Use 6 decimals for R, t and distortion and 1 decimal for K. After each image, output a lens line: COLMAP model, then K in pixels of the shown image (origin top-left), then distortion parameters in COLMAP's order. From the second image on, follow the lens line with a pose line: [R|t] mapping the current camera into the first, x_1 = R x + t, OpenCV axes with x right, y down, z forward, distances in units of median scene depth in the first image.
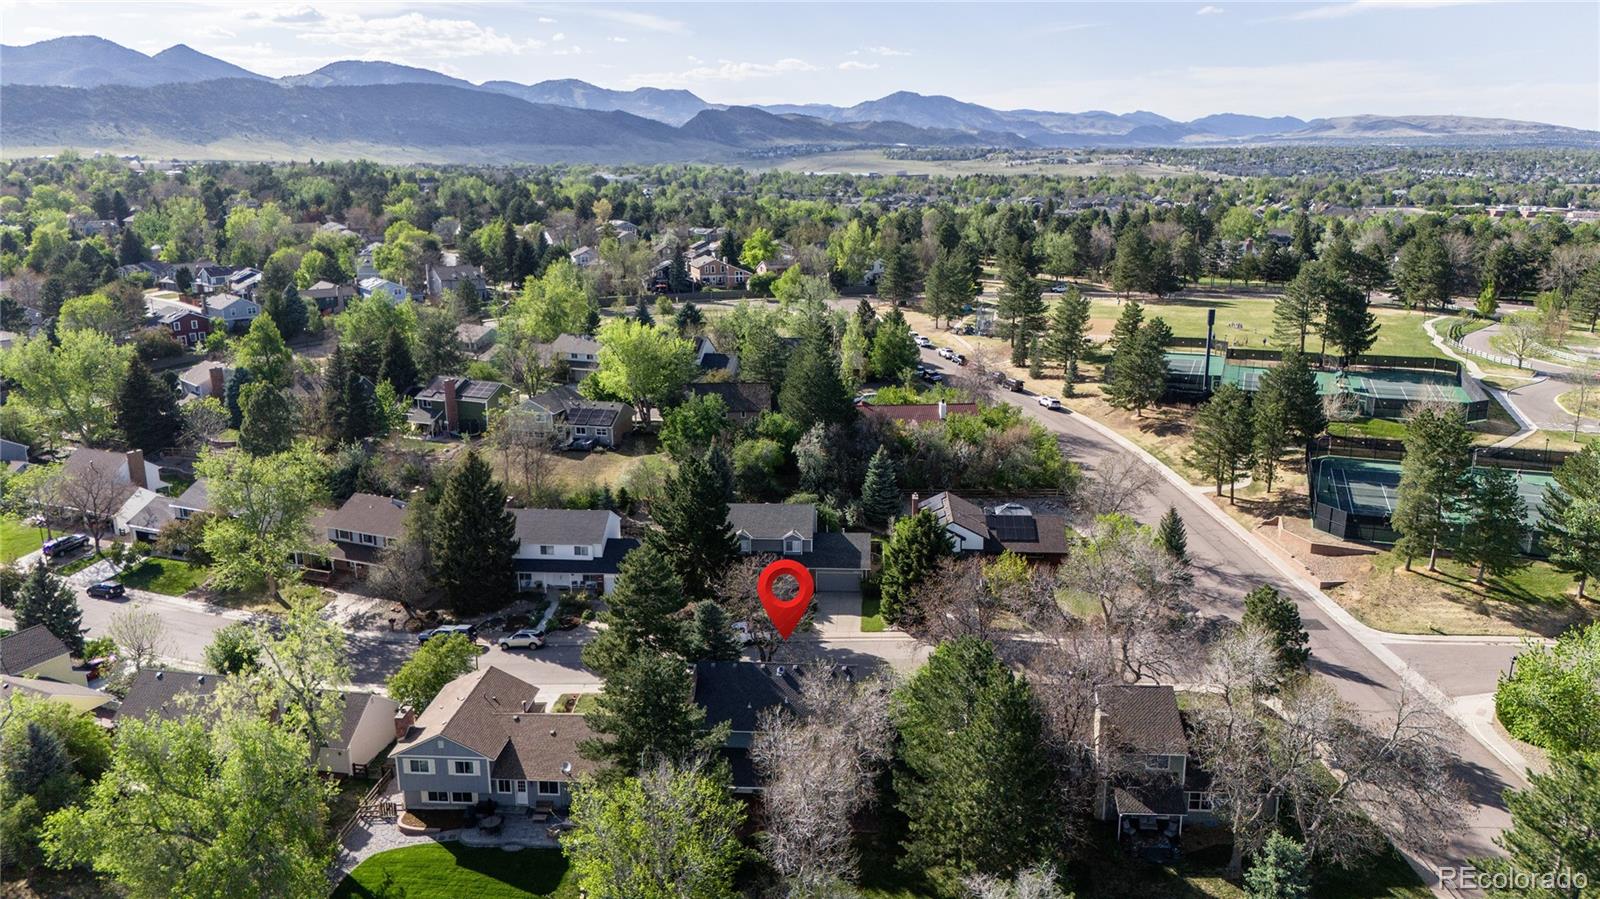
lens RADIAL K [[1180.2, 0, 800.0], [0, 1180.2, 449.5], [0, 0, 1]] dist [0.022579, -0.008165]
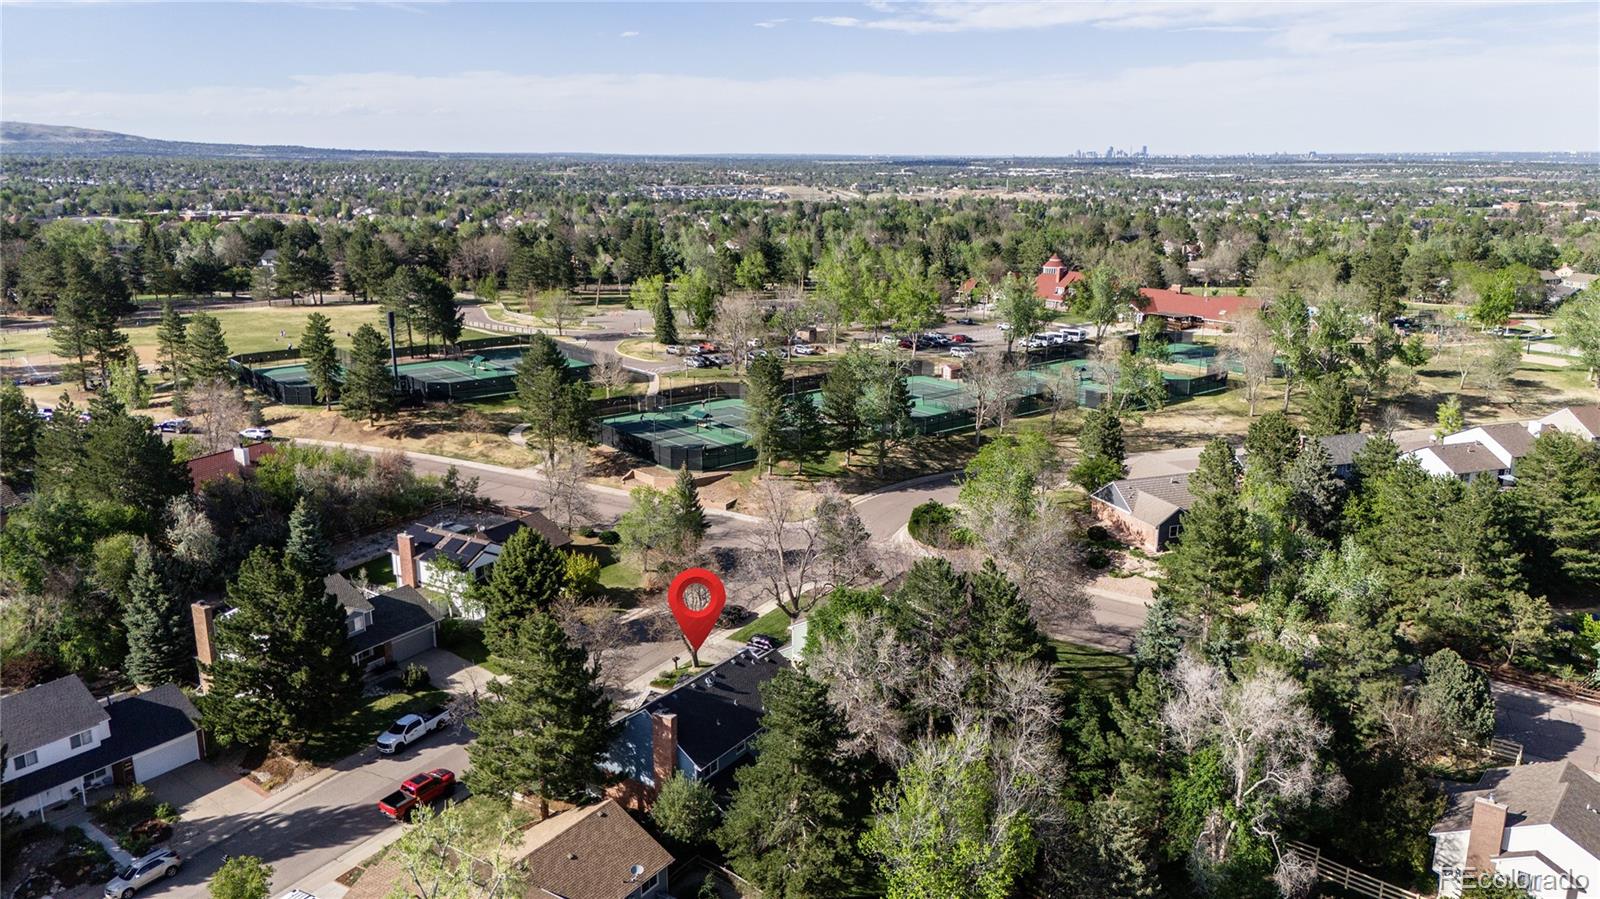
lens RADIAL K [[1159.5, 0, 800.0], [0, 1159.5, 449.5], [0, 0, 1]] dist [0.056523, -0.048157]
pose [[0.496558, -0.210949, 0.841980, -0.448573], [0.214569, 0.969746, 0.116418, -0.058032], [-0.841065, 0.122854, 0.526798, 0.236026]]
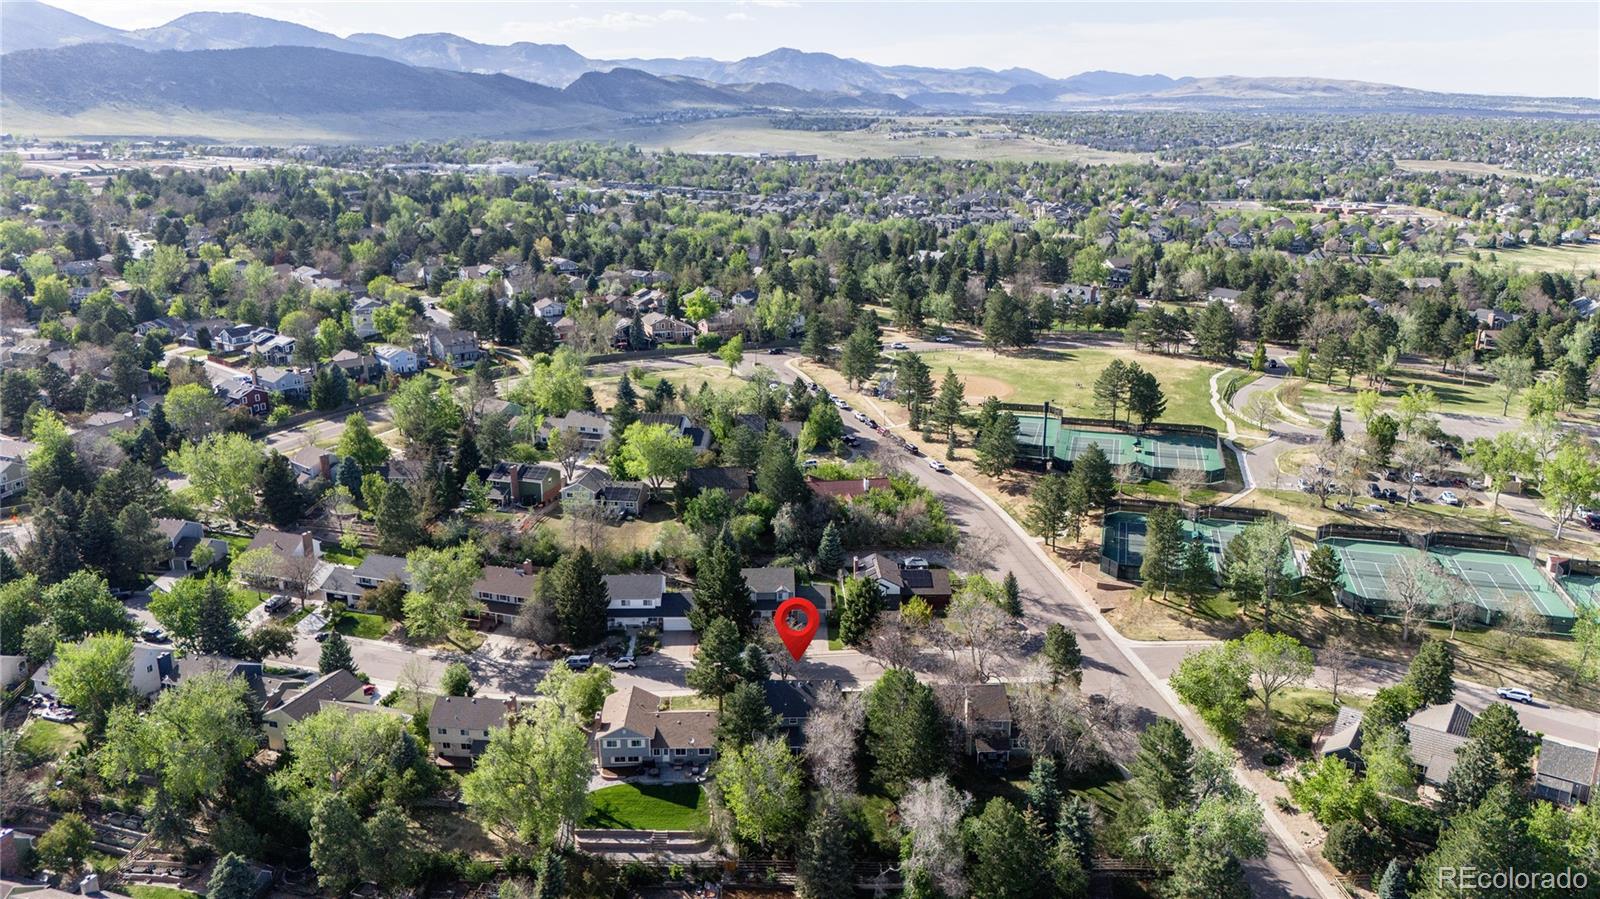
lens RADIAL K [[1159.5, 0, 800.0], [0, 1159.5, 449.5], [0, 0, 1]] dist [0.056523, -0.048157]
pose [[0.995490, -0.022872, 0.092069, -0.105396], [0.019759, 0.999206, 0.034586, -0.146487], [-0.092787, -0.032611, 0.995152, -0.484531]]
